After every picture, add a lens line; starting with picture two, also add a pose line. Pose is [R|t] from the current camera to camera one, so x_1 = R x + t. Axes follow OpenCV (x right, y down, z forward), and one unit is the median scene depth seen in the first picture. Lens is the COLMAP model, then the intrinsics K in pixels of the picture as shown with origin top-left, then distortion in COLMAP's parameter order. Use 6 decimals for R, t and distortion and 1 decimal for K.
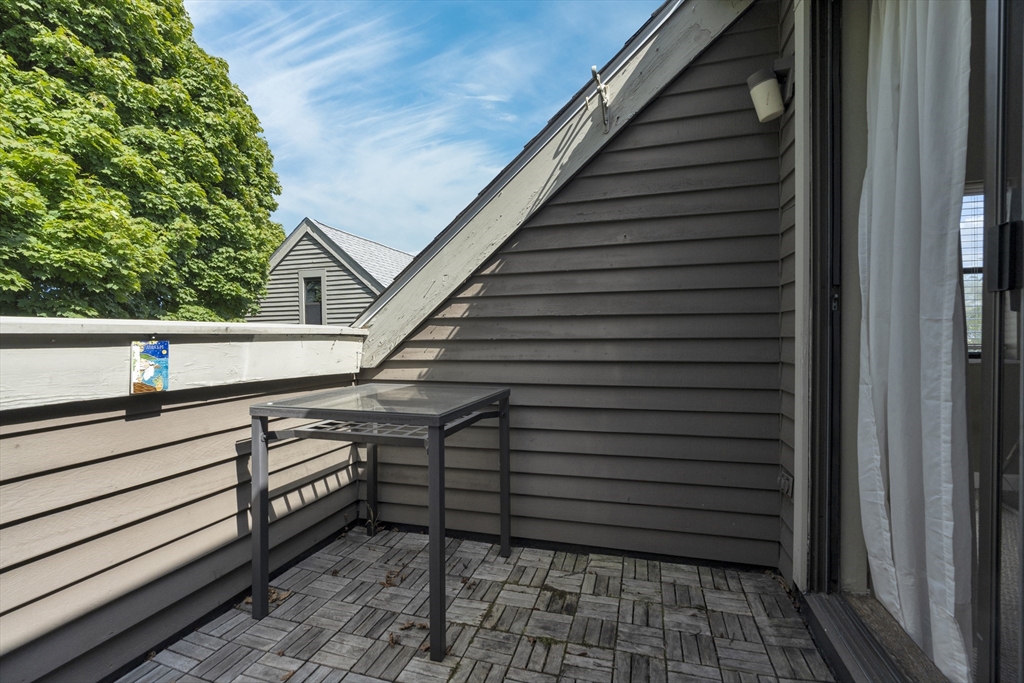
lens RADIAL K [[460.8, 0, 509.7], [0, 460.8, 344.3], [0, 0, 1]] dist [-0.004561, 0.003267]
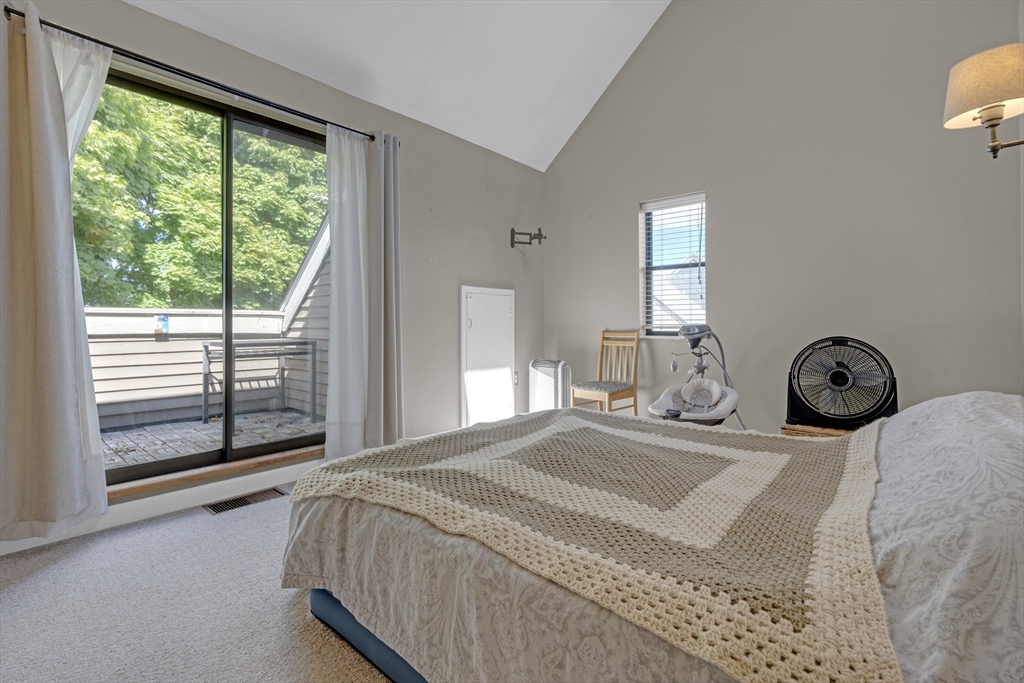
lens RADIAL K [[467.7, 0, 511.2], [0, 467.7, 336.0], [0, 0, 1]] dist [-0.005609, 0.000913]
pose [[0.913403, 0.019373, -0.406596, 0.752906], [-0.016230, 0.999806, 0.011177, 0.015930], [0.406734, -0.003610, 0.913540, -0.252218]]
